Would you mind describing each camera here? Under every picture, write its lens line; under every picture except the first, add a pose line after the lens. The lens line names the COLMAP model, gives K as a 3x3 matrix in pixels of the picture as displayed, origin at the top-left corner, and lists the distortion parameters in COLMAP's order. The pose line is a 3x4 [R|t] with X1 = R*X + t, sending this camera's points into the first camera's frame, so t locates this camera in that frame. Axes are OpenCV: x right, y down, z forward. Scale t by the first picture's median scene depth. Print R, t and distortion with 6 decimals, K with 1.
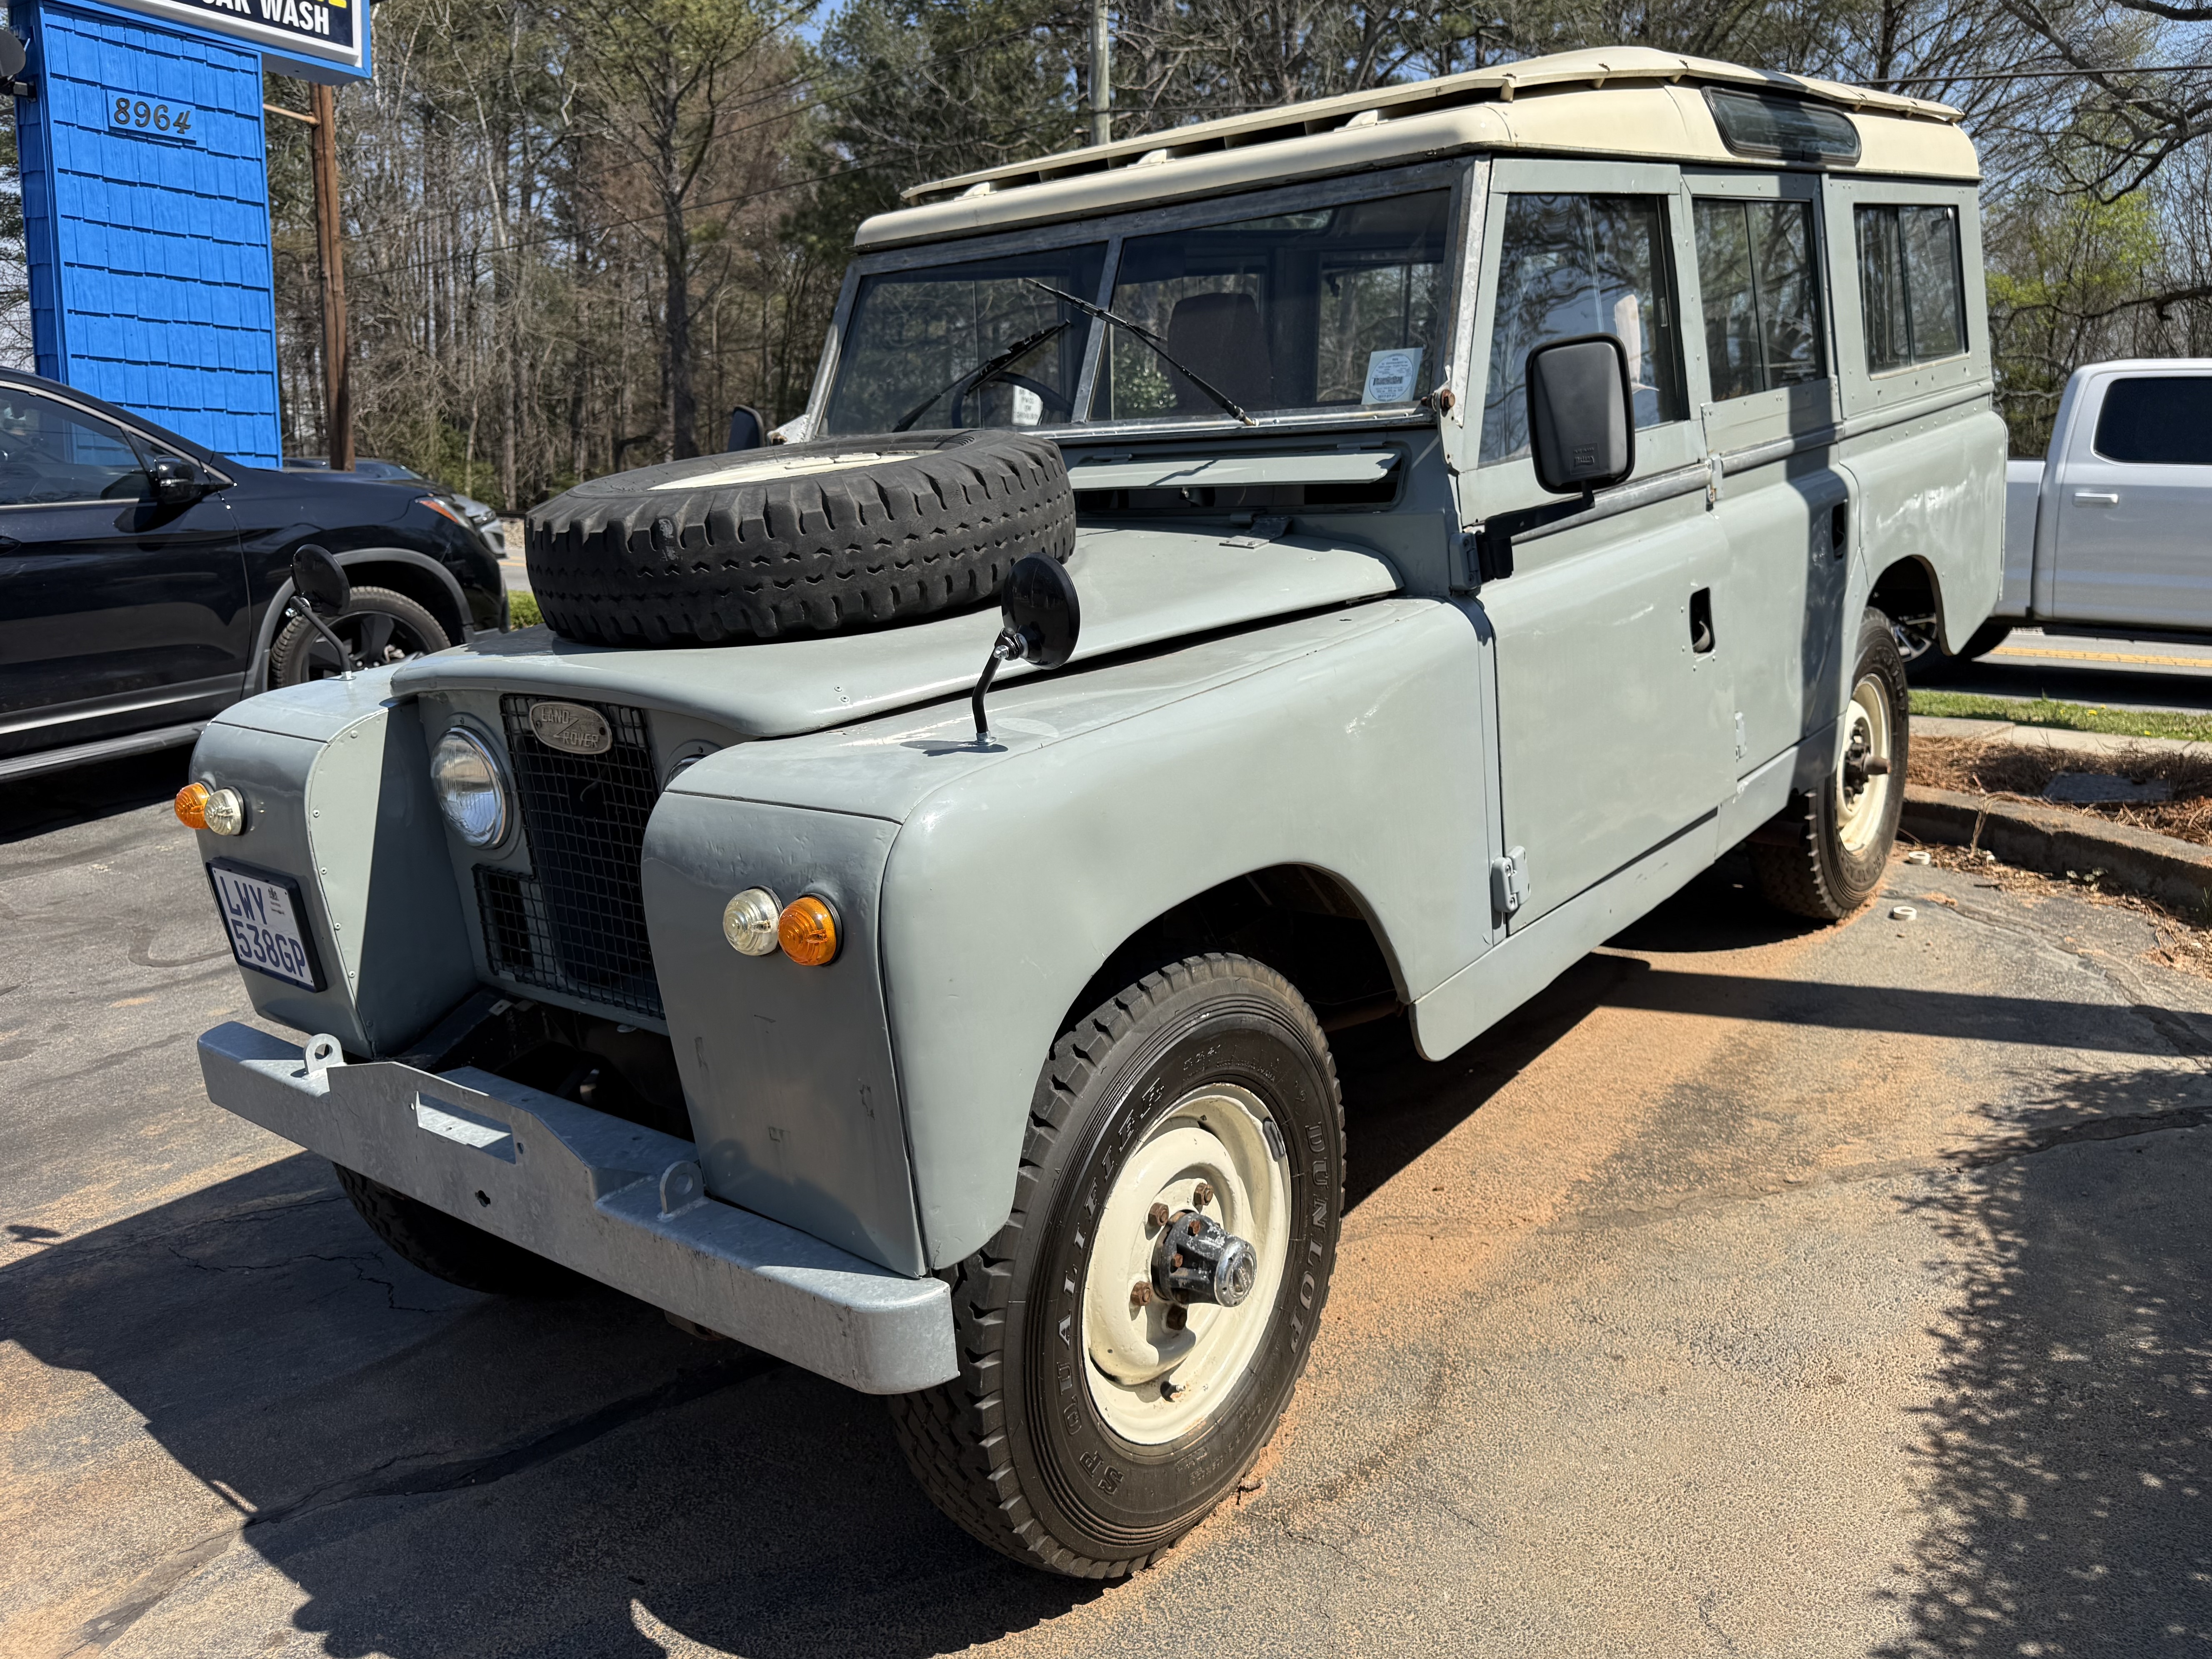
lens RADIAL K [[1705.2, 0, 1116.9], [0, 1705.2, 819.8], [0, 0, 1]] dist [0.012494, -0.017662]
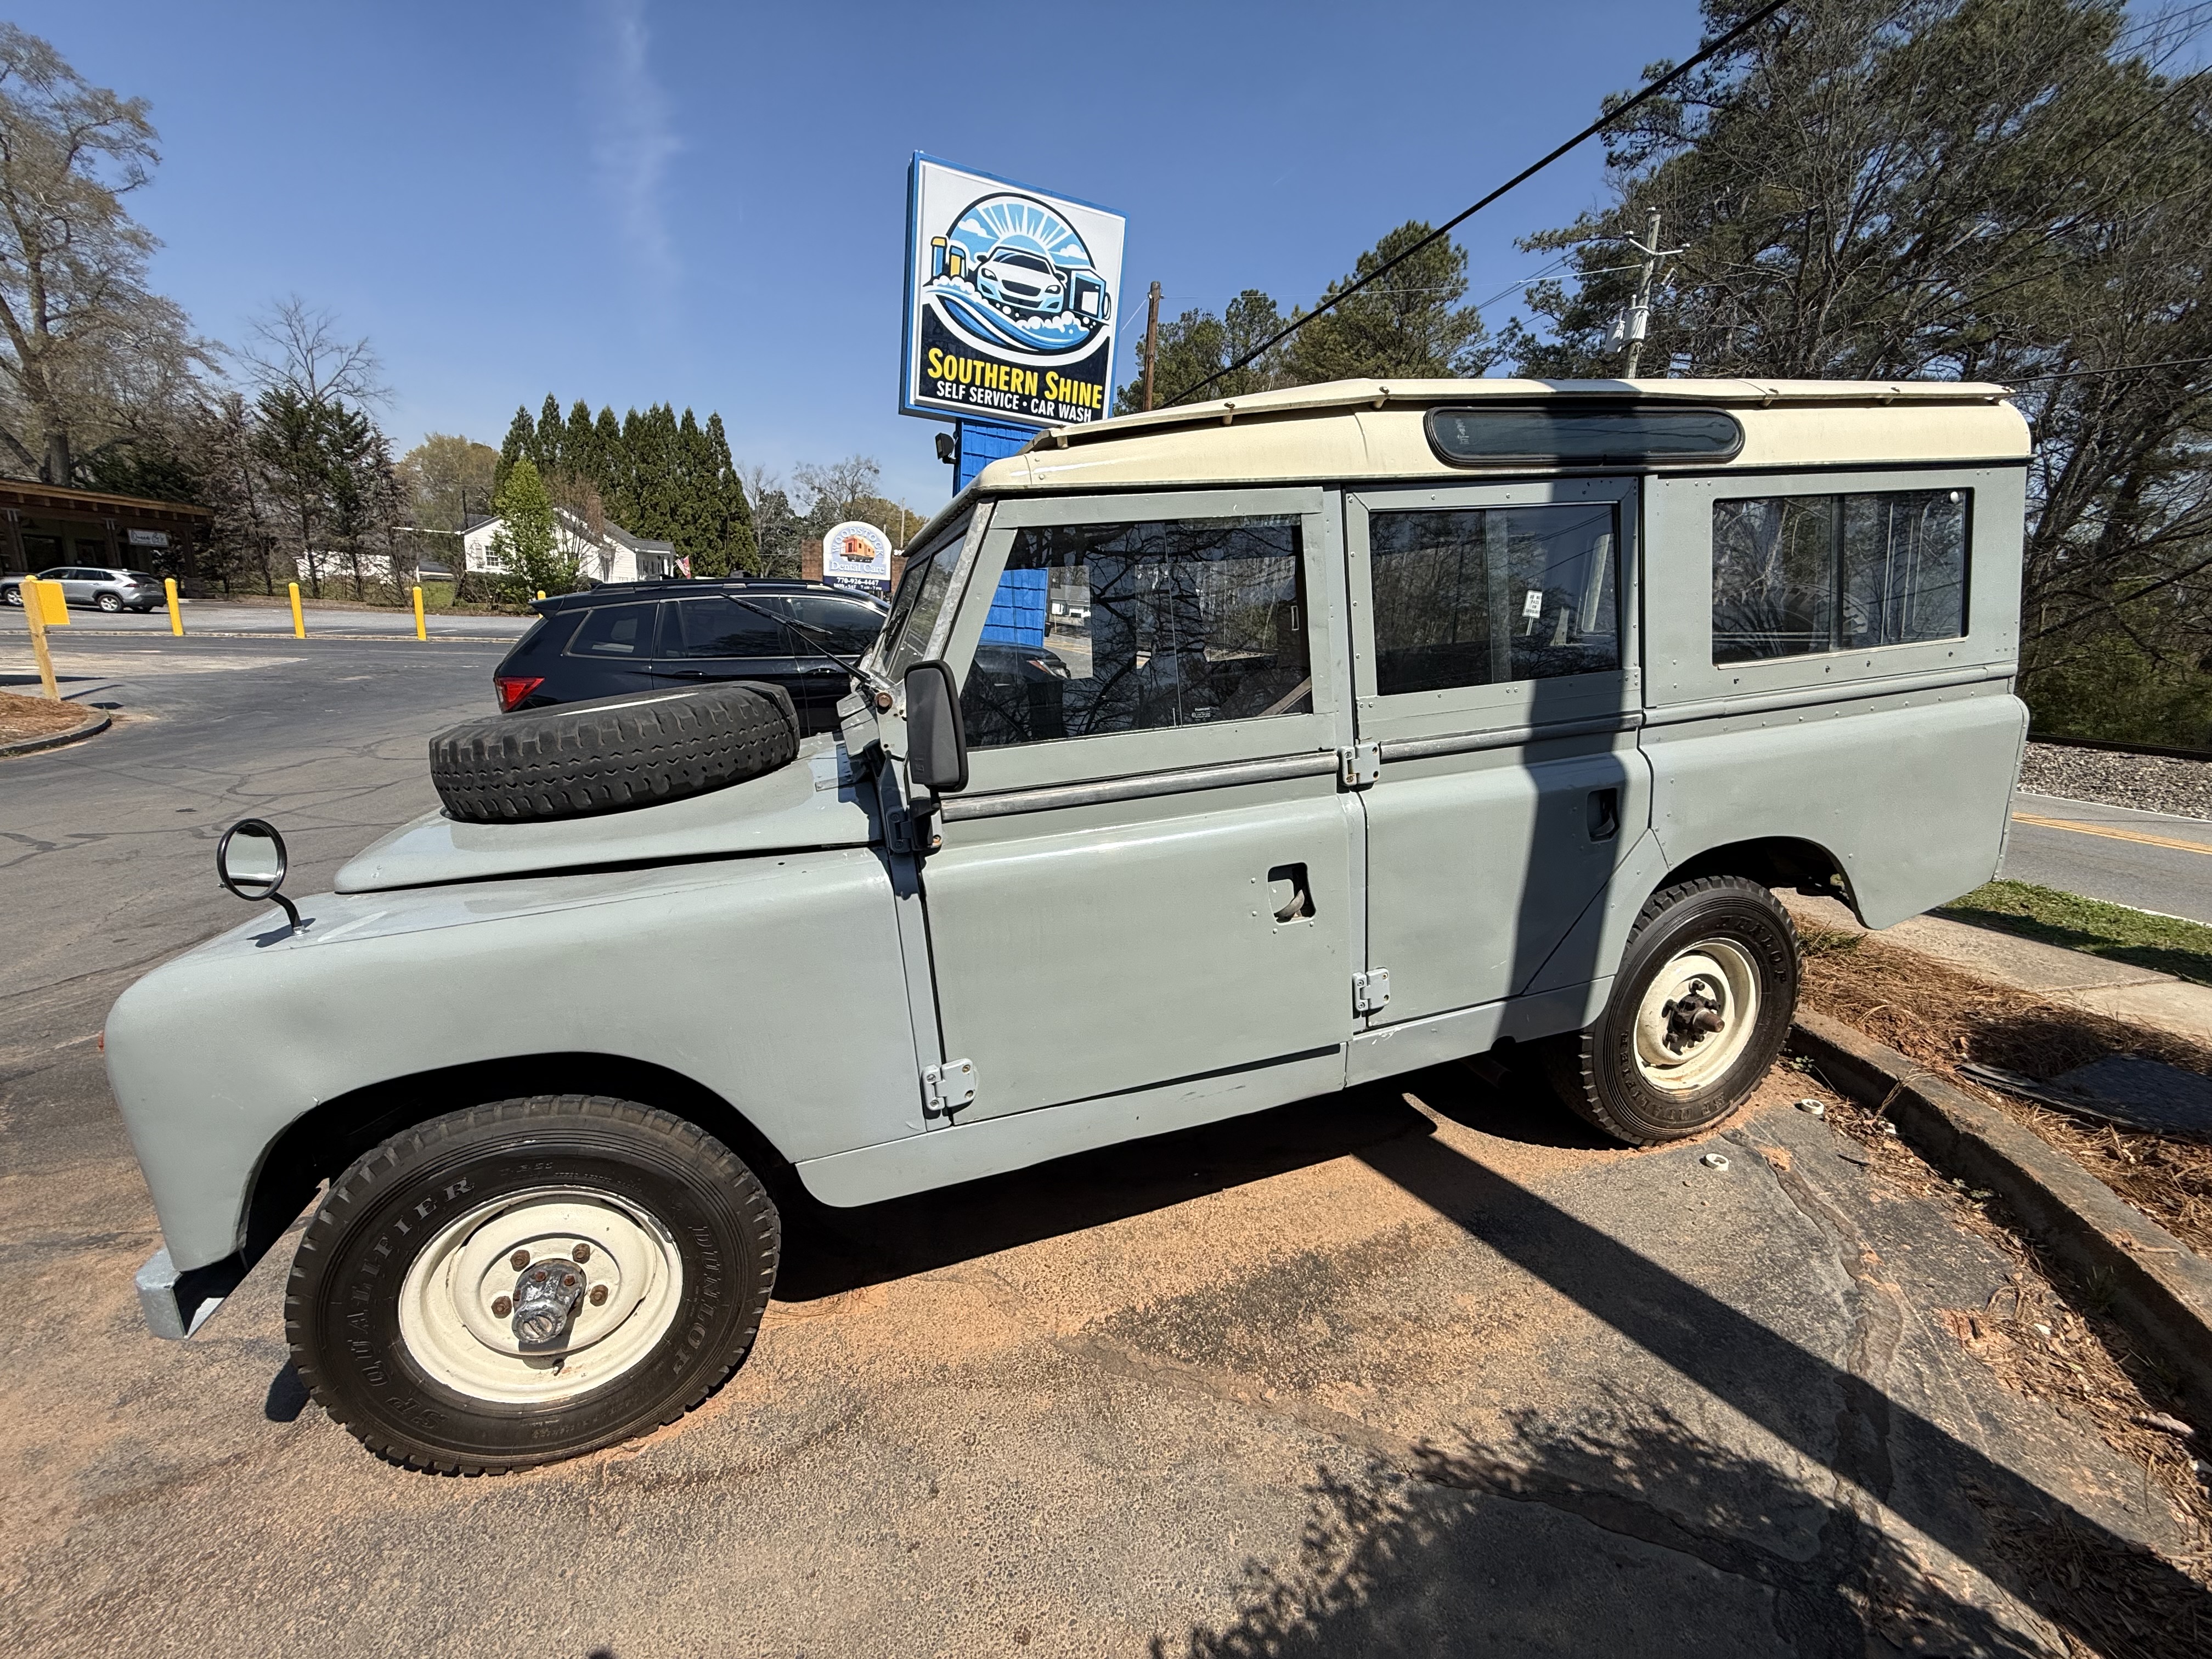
lens RADIAL K [[871.2, 0, 1083.5], [0, 871.2, 833.6], [0, 0, 1]] dist [0.001192, -0.000218]
pose [[0.828988, 0.166587, -0.533880, 0.472043], [-0.150459, 0.985844, 0.073987, -0.157142], [0.538648, 0.018993, 0.842317, 0.388555]]
